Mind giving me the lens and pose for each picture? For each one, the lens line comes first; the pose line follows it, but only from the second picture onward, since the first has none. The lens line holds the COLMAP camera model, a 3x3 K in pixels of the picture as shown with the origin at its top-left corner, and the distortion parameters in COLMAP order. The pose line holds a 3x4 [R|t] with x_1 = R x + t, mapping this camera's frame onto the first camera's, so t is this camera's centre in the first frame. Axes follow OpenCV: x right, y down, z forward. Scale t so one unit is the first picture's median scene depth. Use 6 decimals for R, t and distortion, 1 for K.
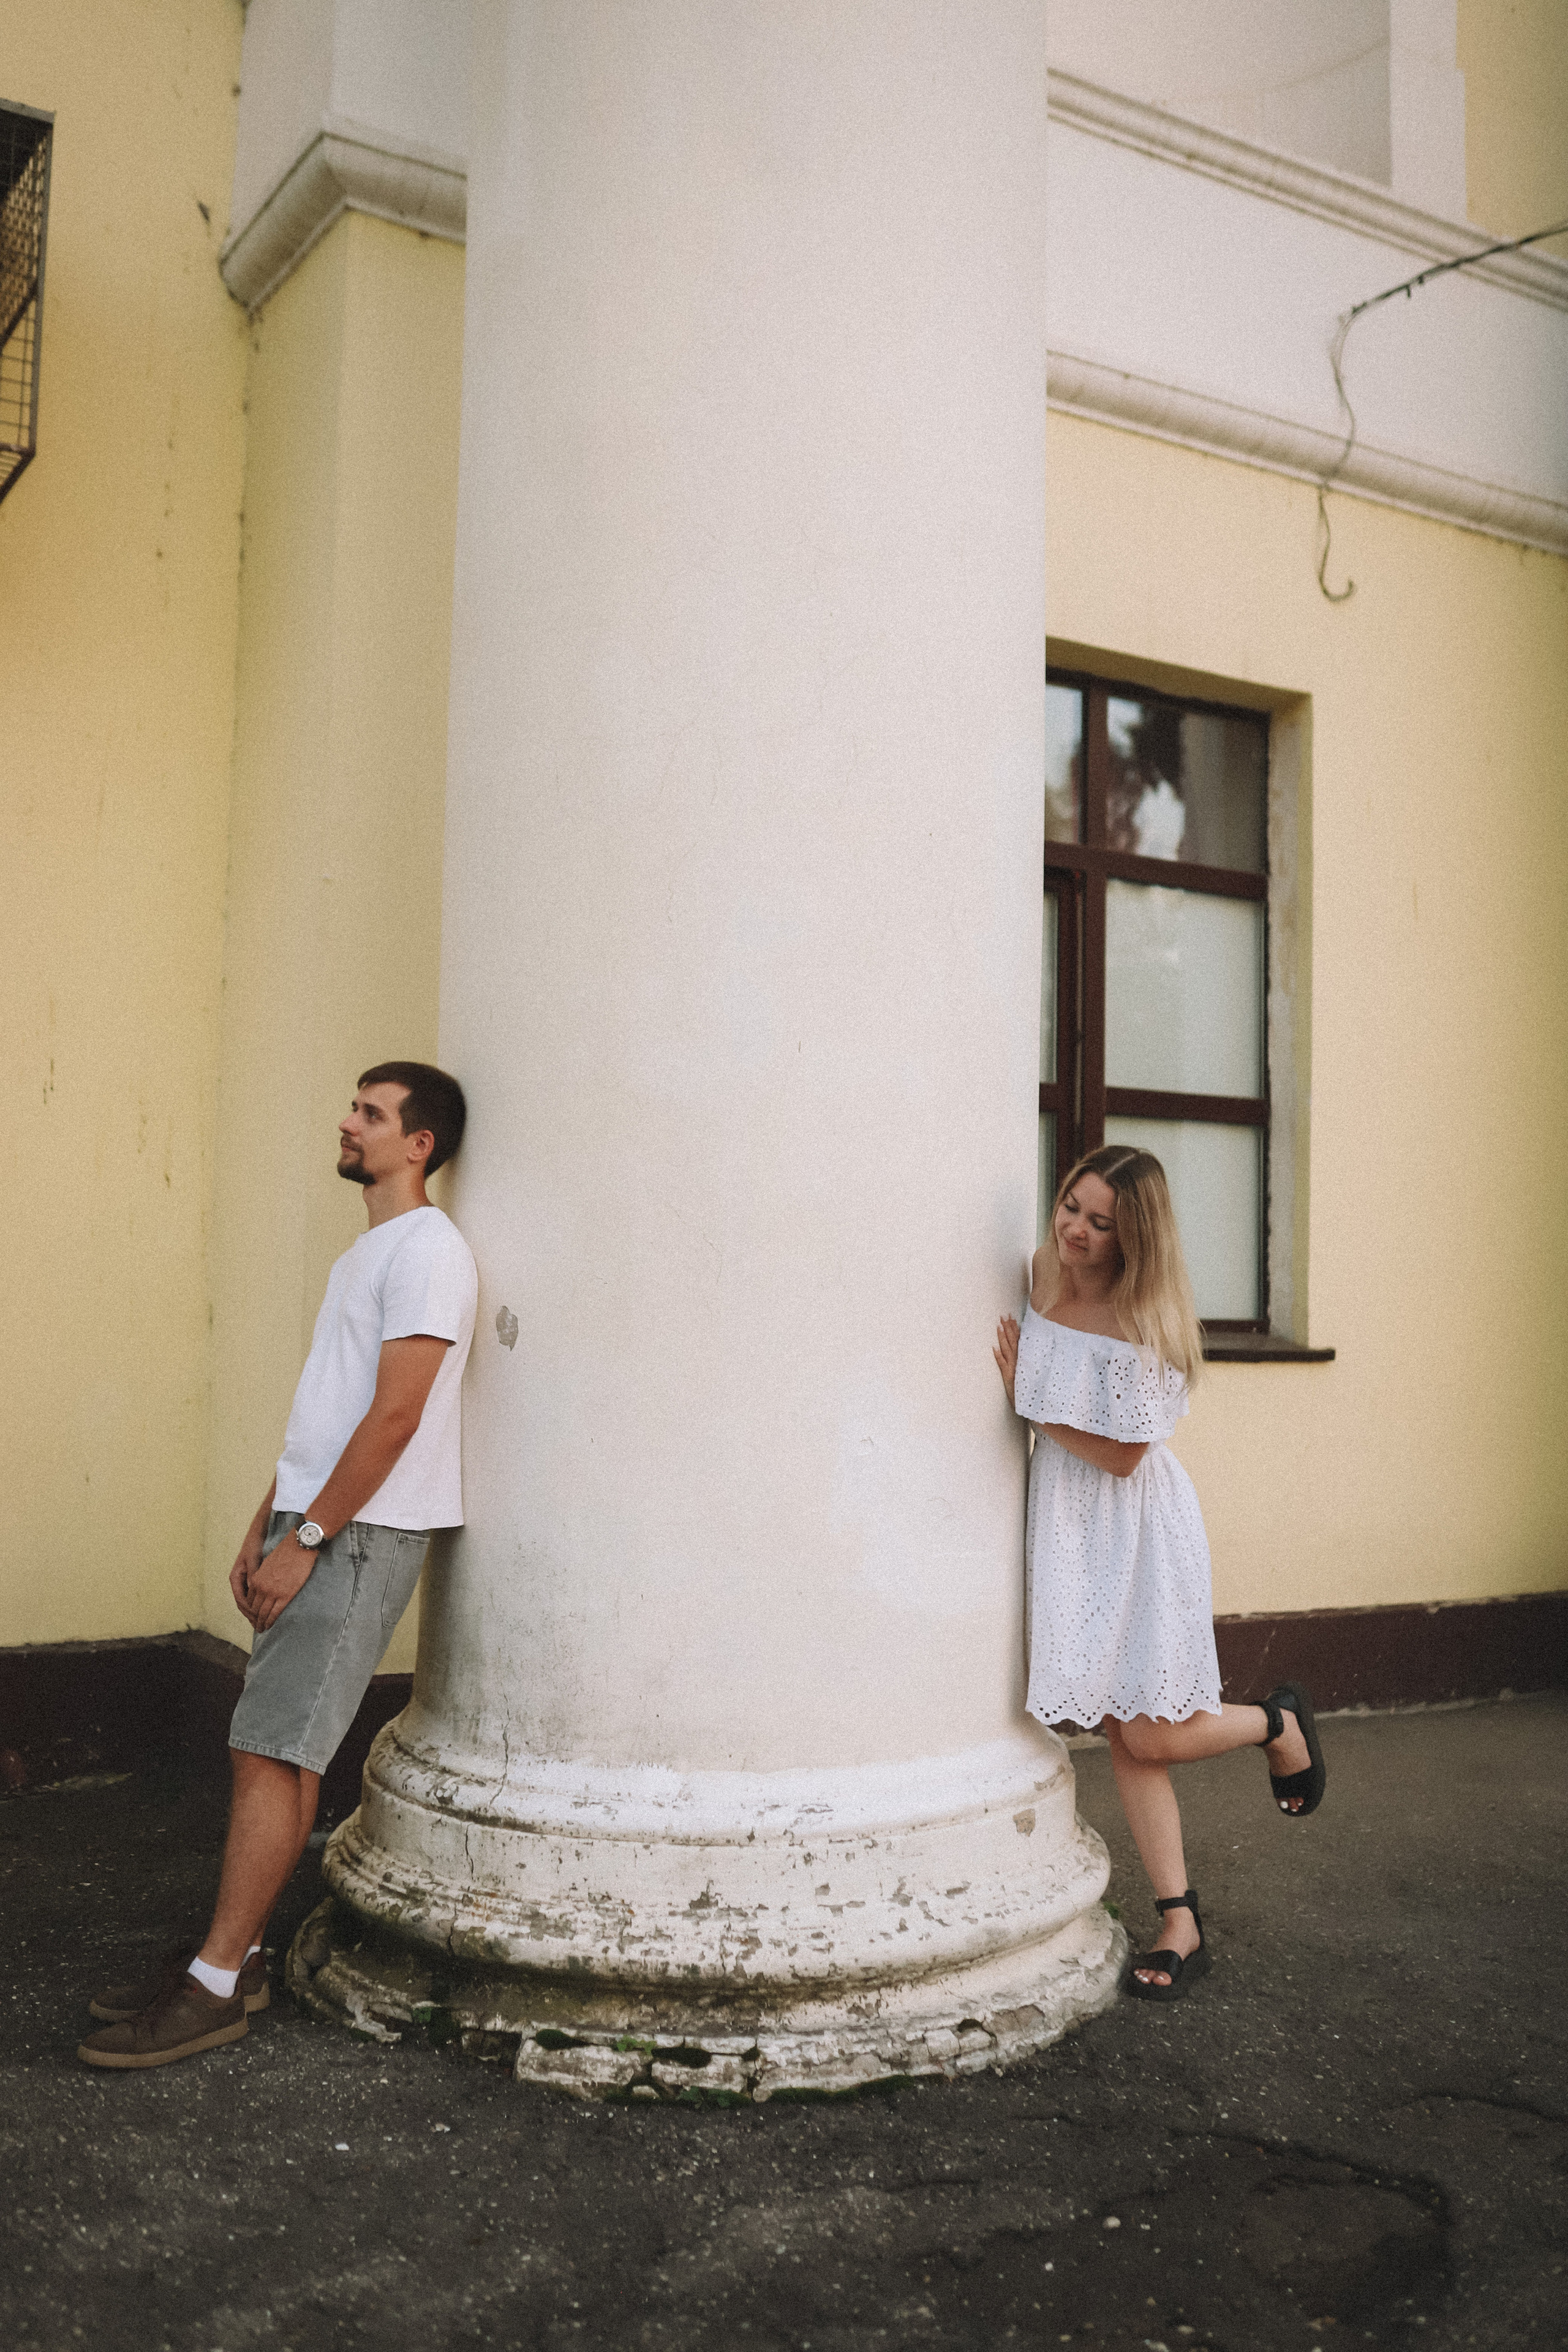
lens RADIAL K [[2223.6, 0, 784.0], [0, 2223.6, 1176.0], [0, 0, 1]] dist [-0.068803, 0.095248]
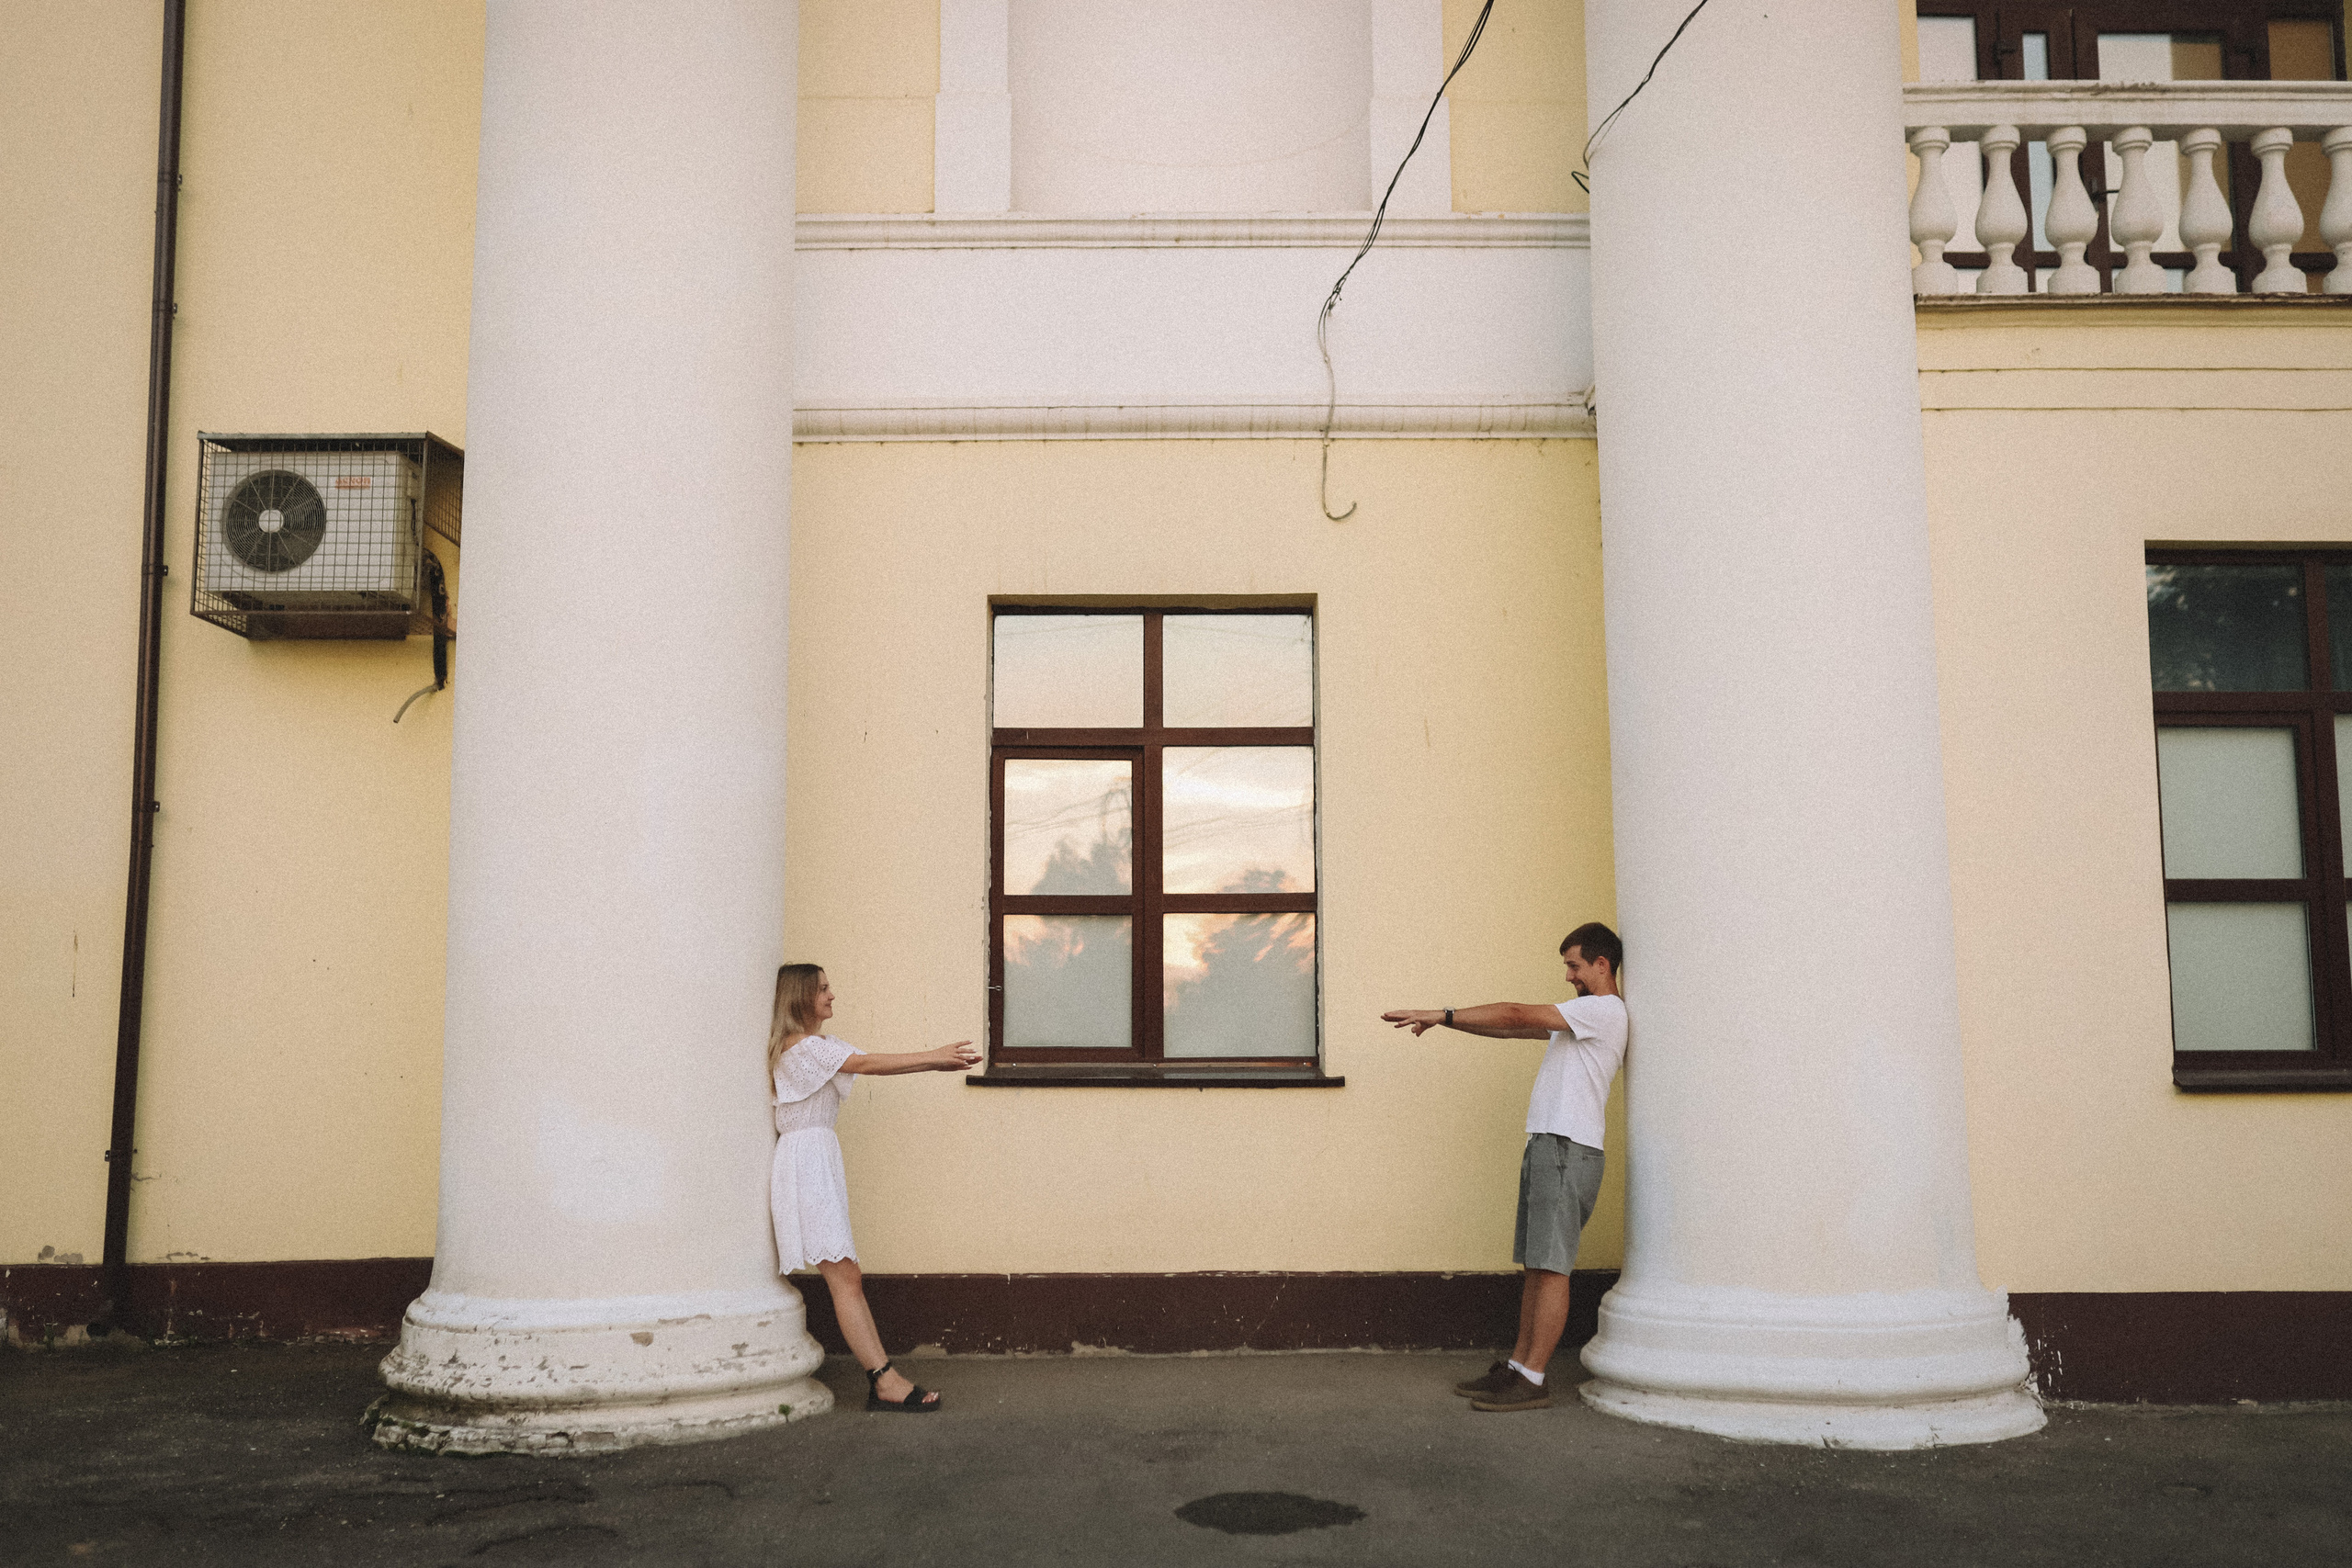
lens RADIAL K [[2223.4, 0, 1176.0], [0, 2223.4, 784.0], [0, 0, 1]] dist [-0.068803, 0.095248]
pose [[0.860919, -0.084928, -0.501604, 1.548416], [0.053802, 0.995638, -0.076231, -0.003321], [0.505890, 0.038641, 0.861732, -0.401462]]
